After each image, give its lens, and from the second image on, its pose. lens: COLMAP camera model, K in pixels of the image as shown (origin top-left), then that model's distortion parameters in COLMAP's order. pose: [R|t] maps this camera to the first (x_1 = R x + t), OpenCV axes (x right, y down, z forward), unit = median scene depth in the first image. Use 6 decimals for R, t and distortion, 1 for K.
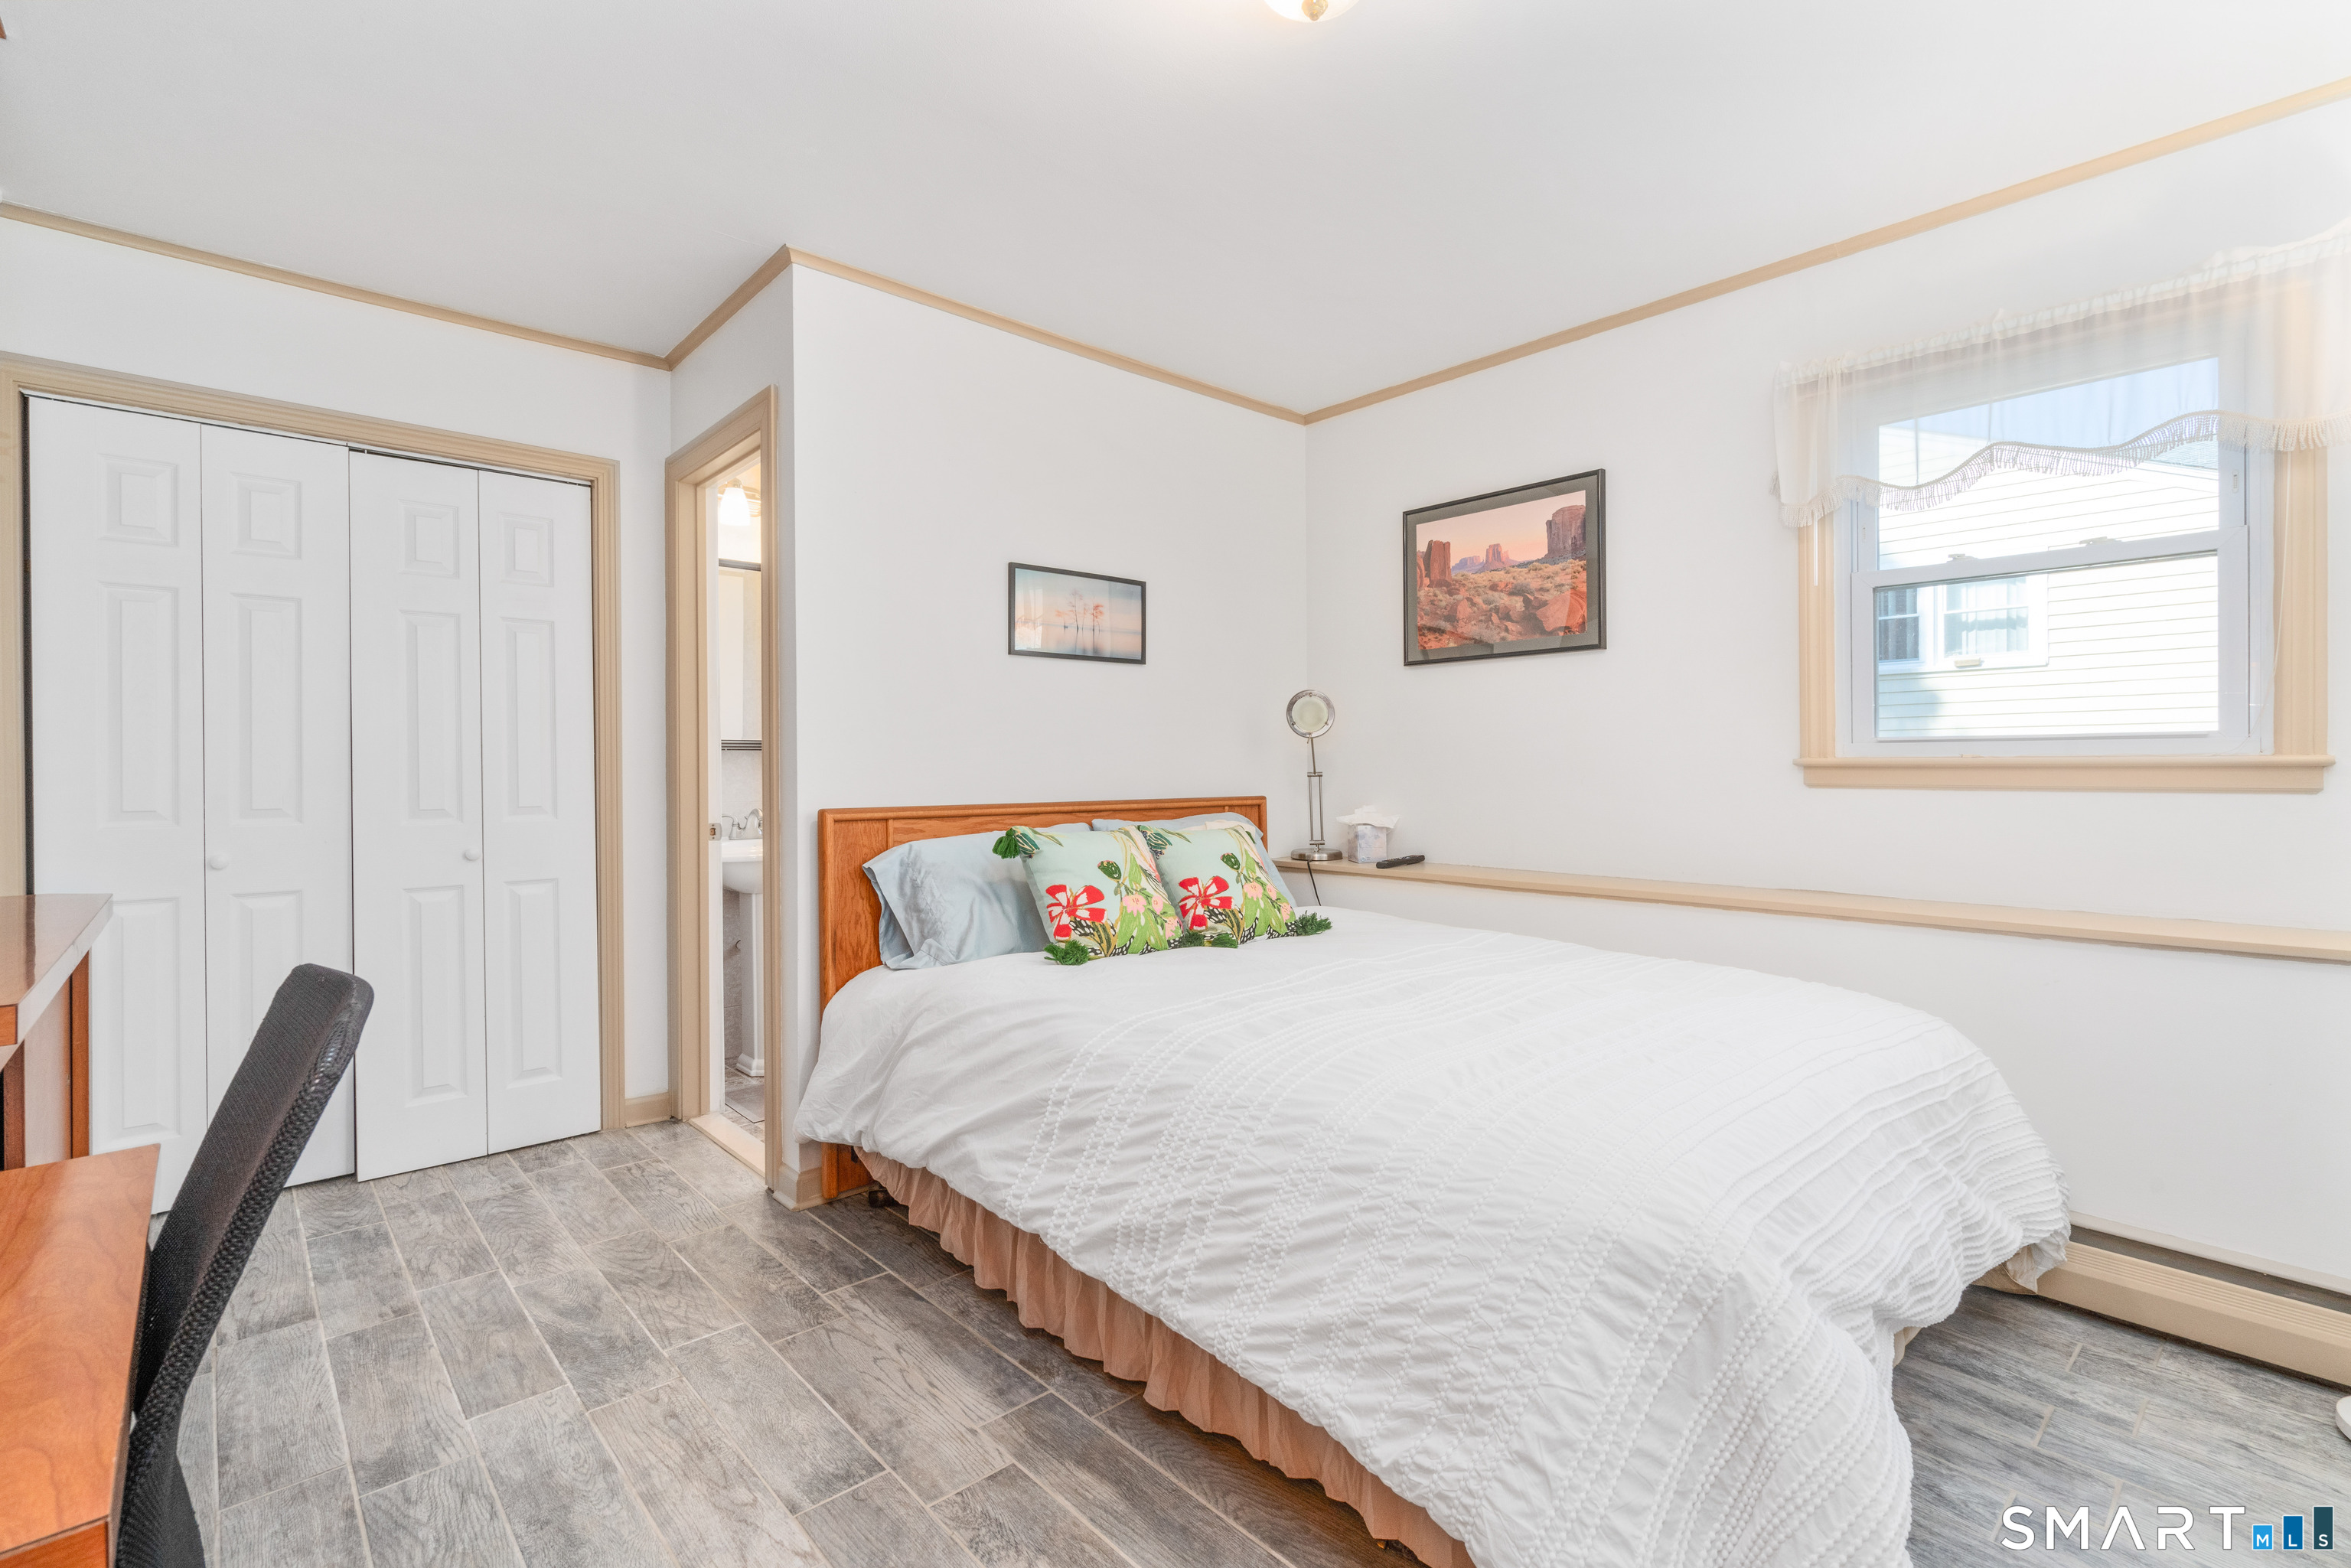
lens RADIAL K [[1059.1, 0, 1175.4], [0, 1059.1, 772.3], [0, 0, 1]] dist [-0.002465, 0.000507]
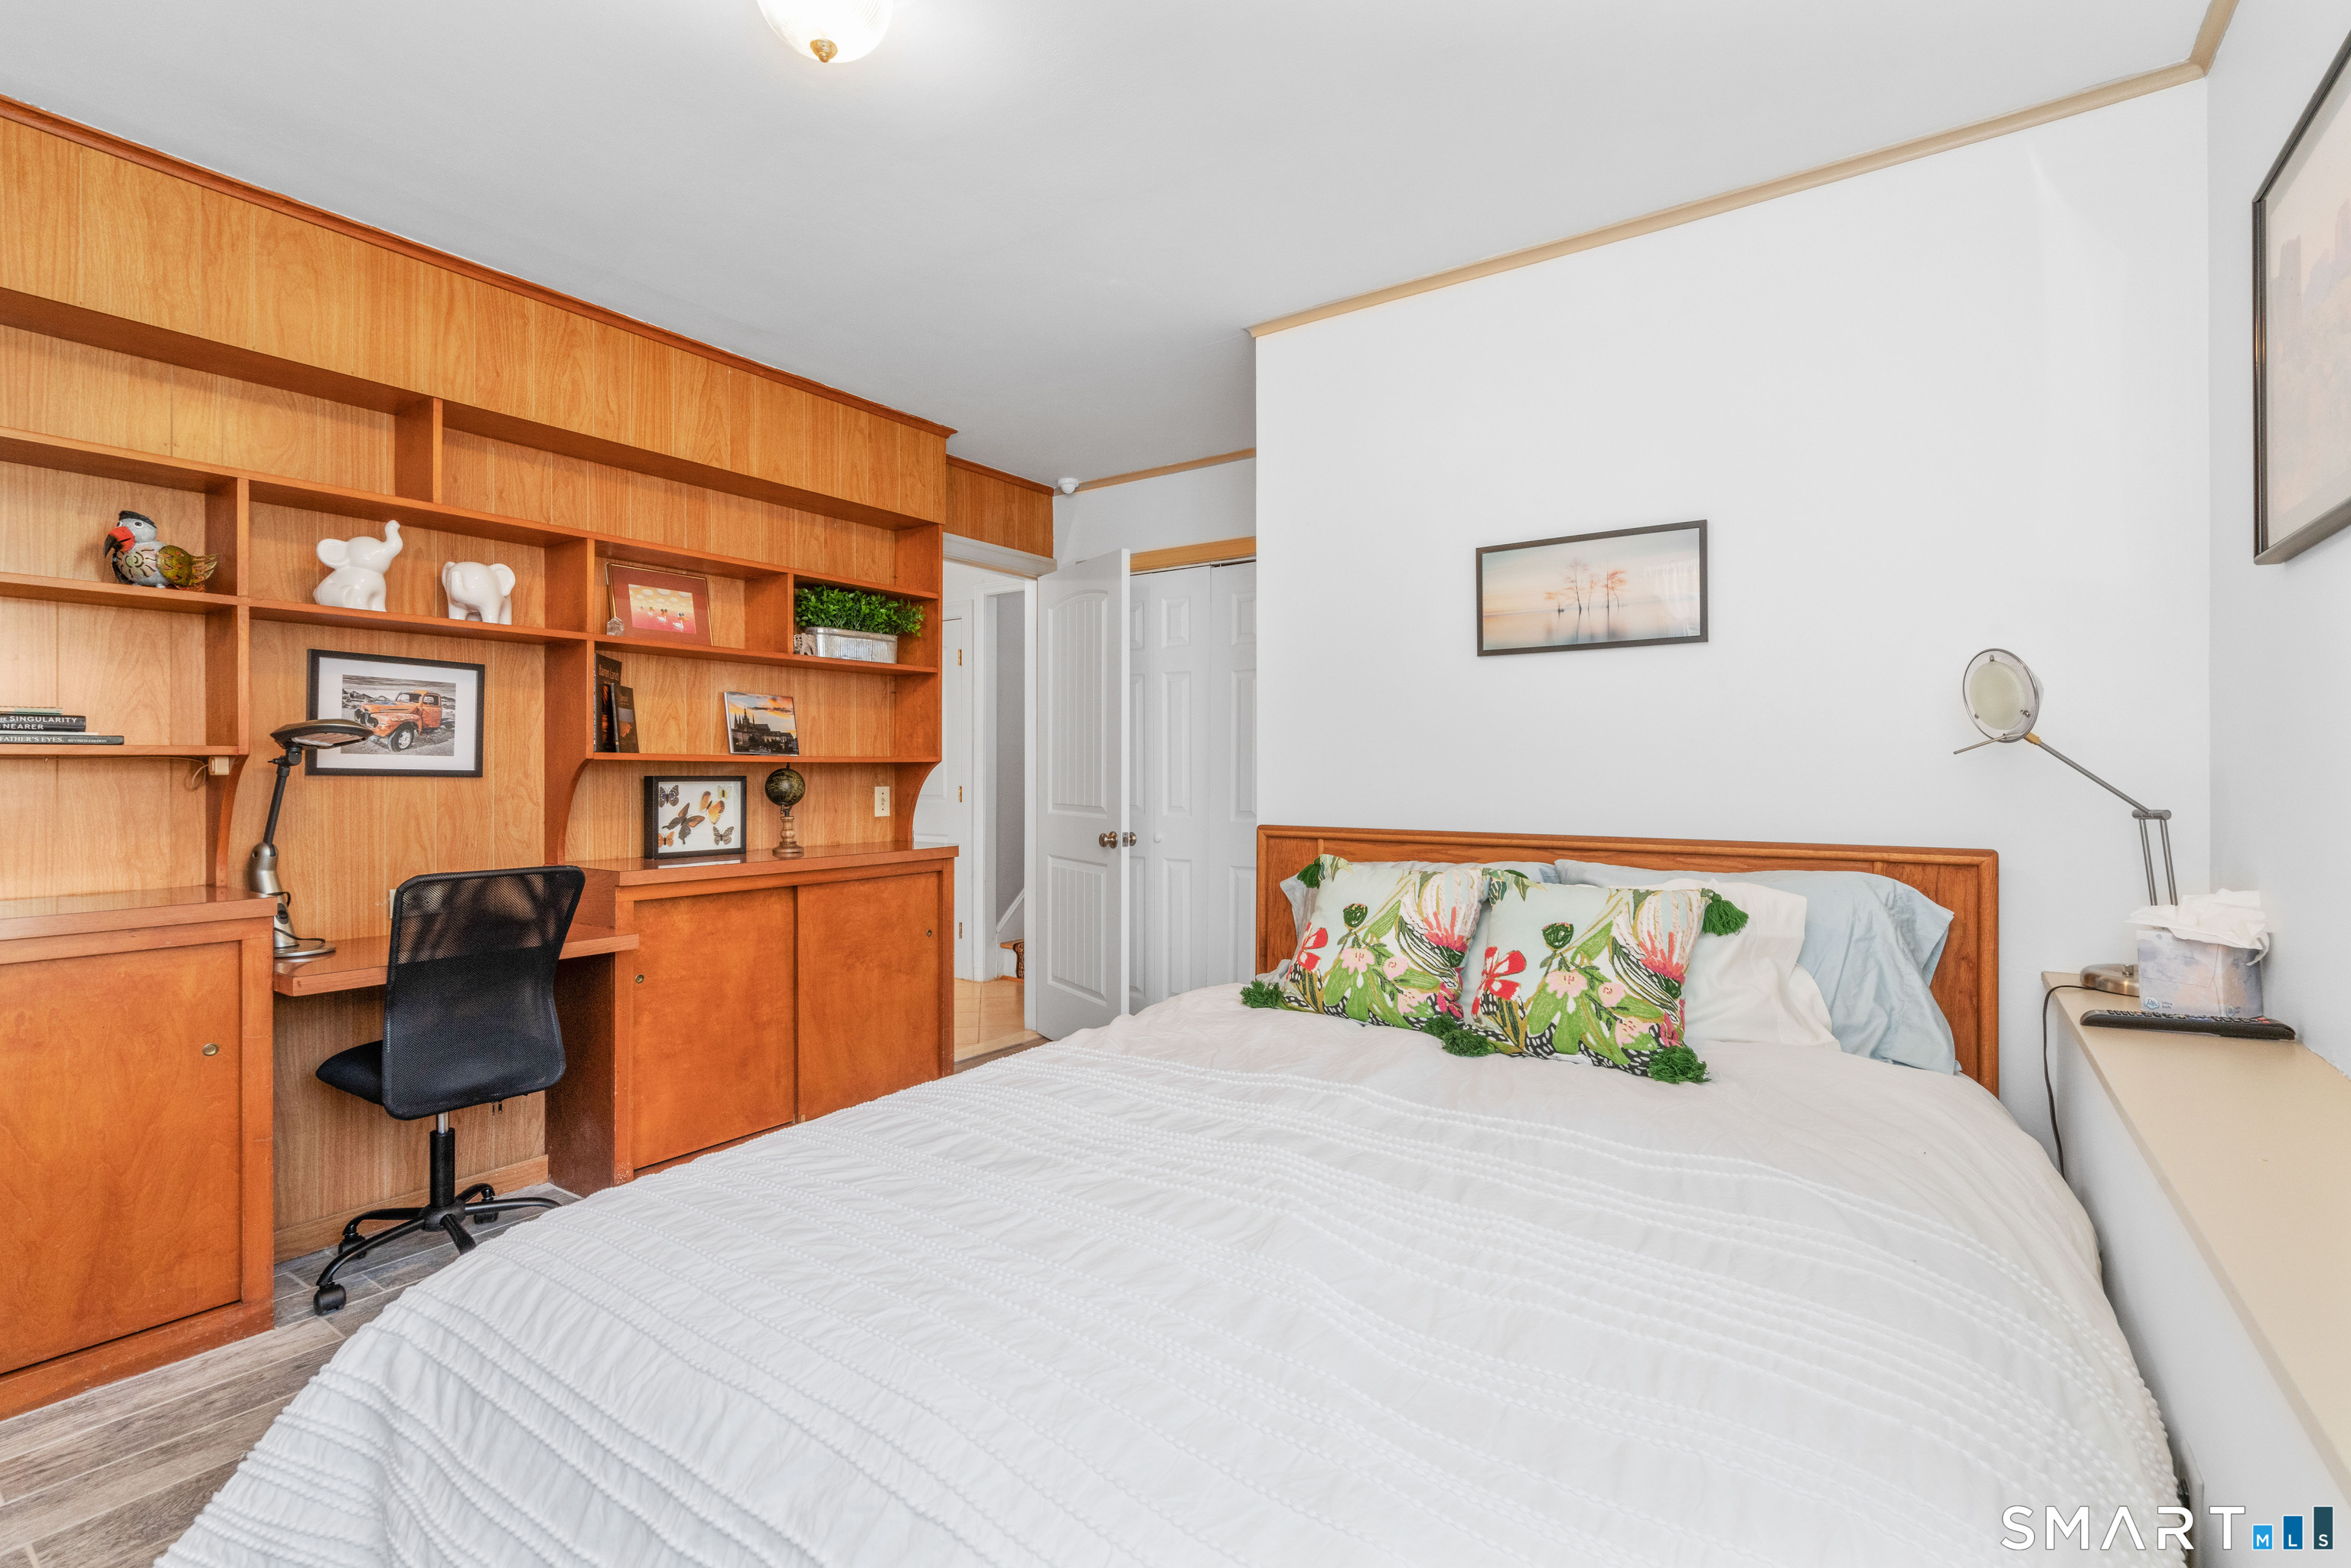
lens RADIAL K [[1059.1, 0, 1175.4], [0, 1059.1, 772.3], [0, 0, 1]] dist [-0.002465, 0.000507]
pose [[0.218980, 0.000591, -0.975729, 0.615775], [-0.011652, 0.999930, -0.002010, -0.014256], [0.975660, 0.011809, 0.218972, 0.575843]]
